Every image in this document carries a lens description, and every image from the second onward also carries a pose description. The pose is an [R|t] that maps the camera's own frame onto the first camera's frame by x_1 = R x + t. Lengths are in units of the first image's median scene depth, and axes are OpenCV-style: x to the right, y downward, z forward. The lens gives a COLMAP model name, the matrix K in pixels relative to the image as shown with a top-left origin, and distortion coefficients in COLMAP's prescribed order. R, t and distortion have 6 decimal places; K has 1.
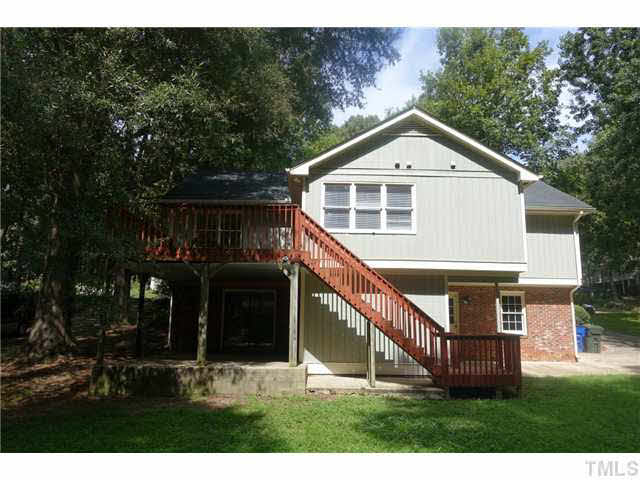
lens RADIAL K [[456.7, 0, 321.0], [0, 456.7, 238.7], [0, 0, 1]] dist [0.018338, 0.001571]
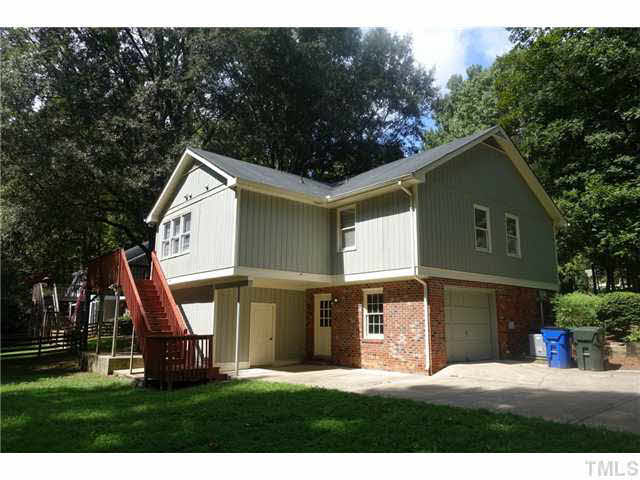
lens RADIAL K [[456.7, 0, 321.6], [0, 456.7, 242.0], [0, 0, 1]] dist [0.018338, 0.001571]
pose [[0.631807, -0.151155, -0.760245, 1.050568], [0.148670, 0.986223, -0.072531, 0.078199], [0.760735, -0.067200, 0.645575, 0.386860]]
